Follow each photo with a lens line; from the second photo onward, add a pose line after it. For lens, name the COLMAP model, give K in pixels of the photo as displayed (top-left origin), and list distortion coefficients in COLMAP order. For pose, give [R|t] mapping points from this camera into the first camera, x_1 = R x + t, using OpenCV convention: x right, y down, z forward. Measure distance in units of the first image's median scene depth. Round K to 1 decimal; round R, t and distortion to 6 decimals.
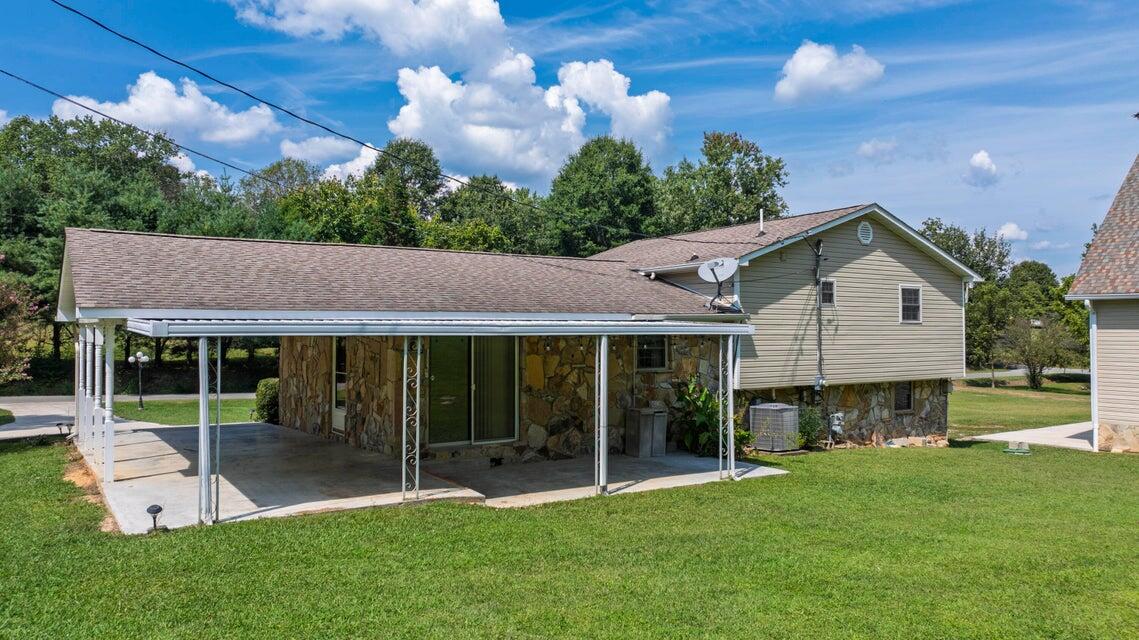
lens RADIAL K [[815.0, 0, 570.0], [0, 815.0, 320.0], [0, 0, 1]] dist [-0.029540, 0.028578]
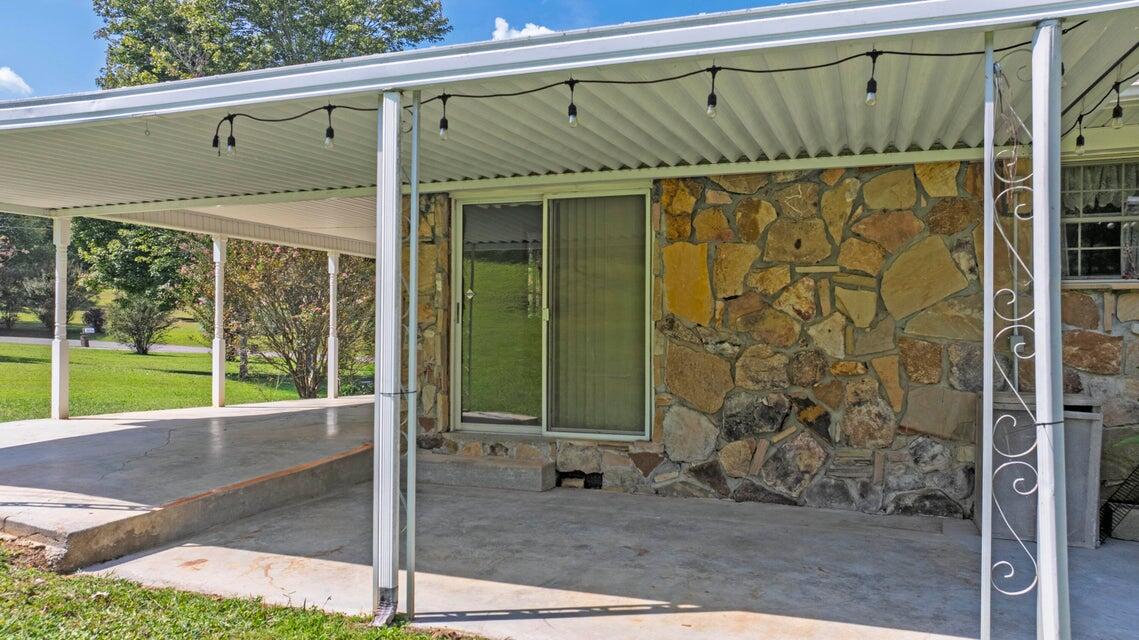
lens RADIAL K [[815.0, 0, 572.0], [0, 815.0, 320.7], [0, 0, 1]] dist [-0.029540, 0.028578]
pose [[0.597031, -0.004380, -0.802206, 0.257171], [0.008170, 0.999966, 0.000620, 0.081096], [0.802176, -0.006924, 0.597047, 0.689934]]
